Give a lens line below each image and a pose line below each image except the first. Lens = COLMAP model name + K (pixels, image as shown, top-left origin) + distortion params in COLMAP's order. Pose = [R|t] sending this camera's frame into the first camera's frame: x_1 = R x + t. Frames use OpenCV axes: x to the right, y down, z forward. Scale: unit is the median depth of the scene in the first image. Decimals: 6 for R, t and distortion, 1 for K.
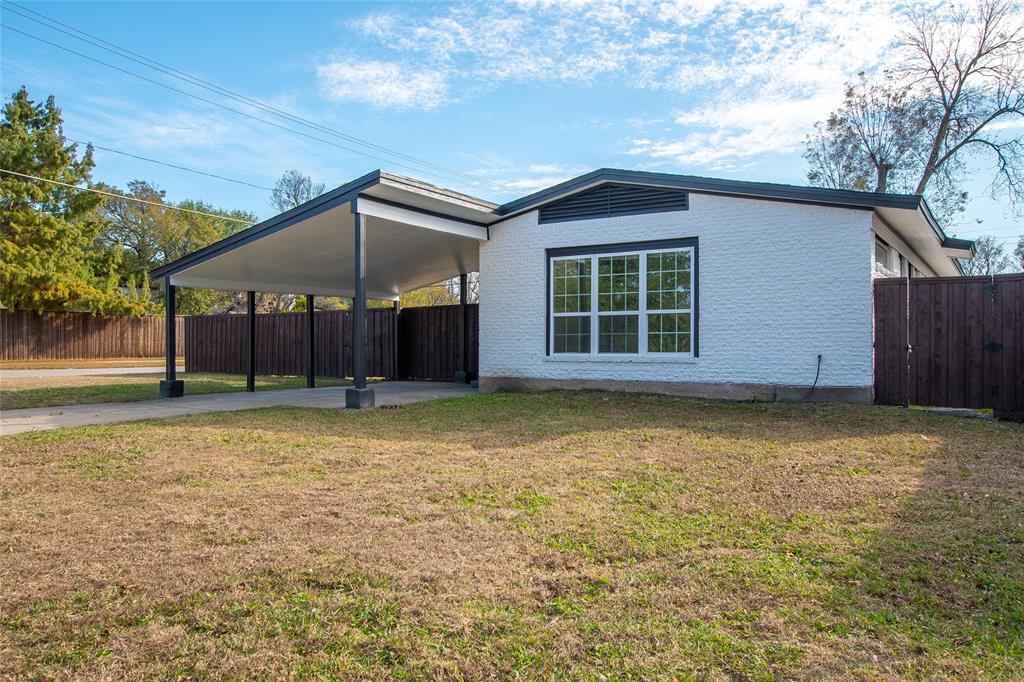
lens RADIAL K [[764.1, 0, 536.6], [0, 764.1, 361.0], [0, 0, 1]] dist [0.036599, 0.003521]
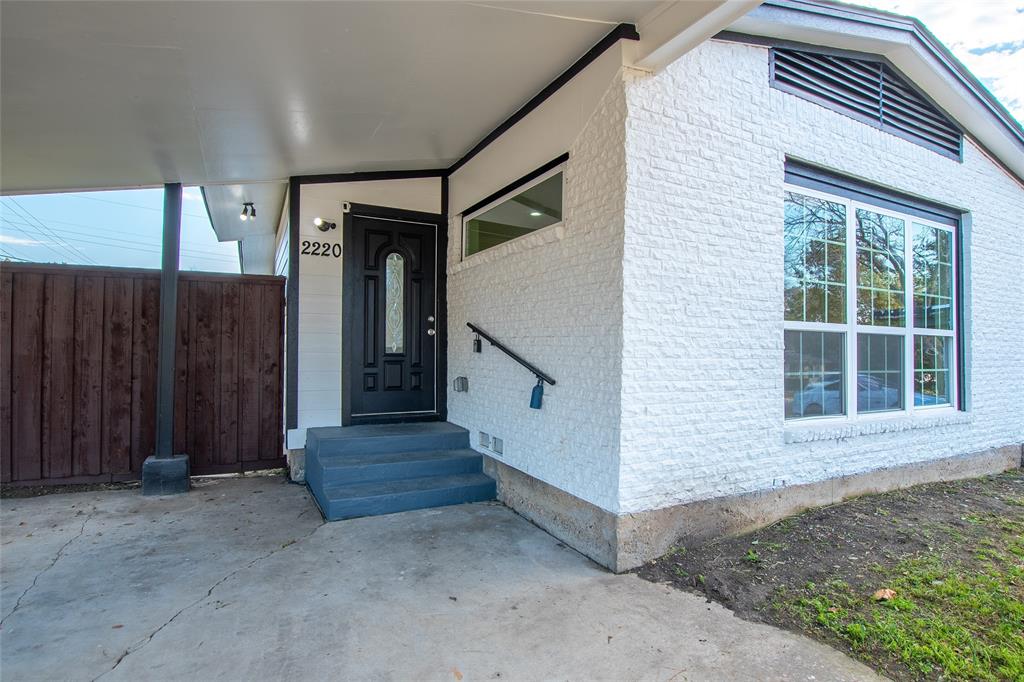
lens RADIAL K [[513.6, 0, 512.7], [0, 513.6, 345.3], [0, 0, 1]] dist [-0.014774, -0.000190]
pose [[0.525315, 0.014796, 0.850779, -0.299523], [0.002350, 0.999820, -0.018839, -0.047374], [-0.850904, 0.011896, 0.525186, 1.036013]]
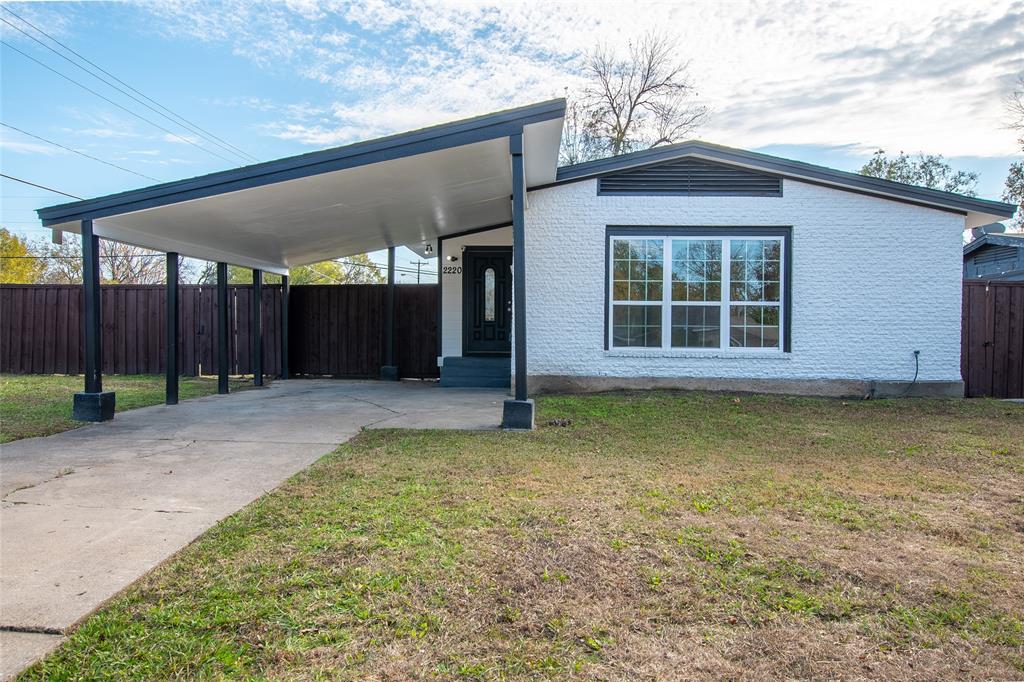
lens RADIAL K [[764.1, 0, 536.6], [0, 764.1, 361.0], [0, 0, 1]] dist [0.036599, 0.003521]
pose [[0.867361, -0.006561, 0.497637, -0.512073], [-0.001829, 0.999864, 0.016371, -0.008978], [-0.497677, -0.015110, 0.867231, 0.308715]]
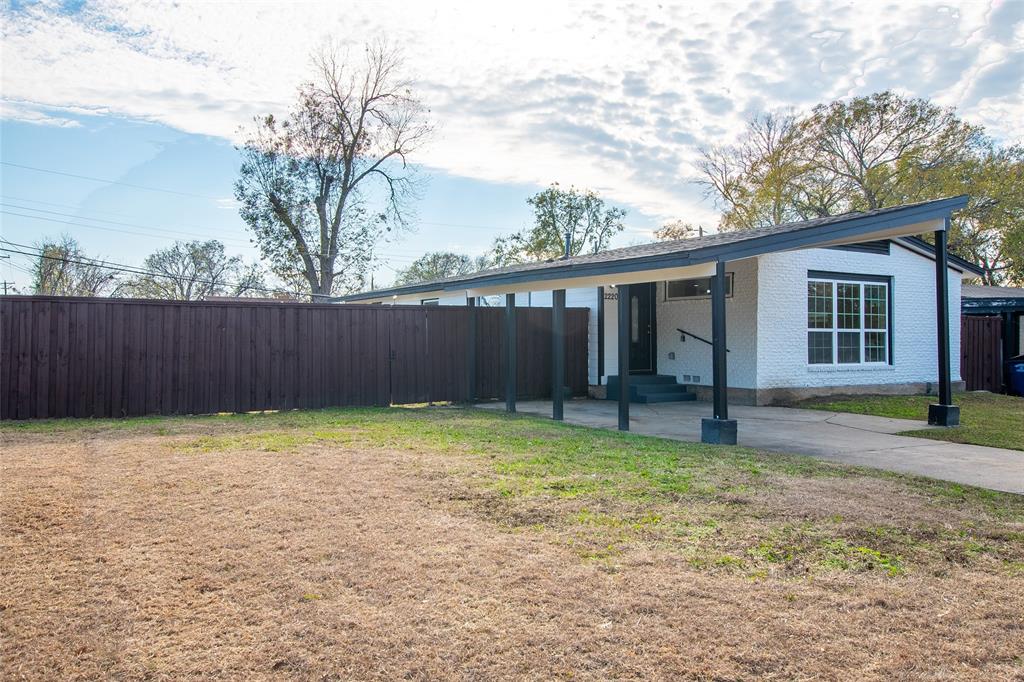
lens RADIAL K [[751.4, 0, 512.0], [0, 751.4, 341.0], [0, 0, 1]] dist [-0.068904, 0.168037]
pose [[0.481518, -0.003257, 0.876430, -1.200364], [0.013093, 0.999908, -0.003477, -0.048620], [-0.876338, 0.013150, 0.481517, 0.903741]]
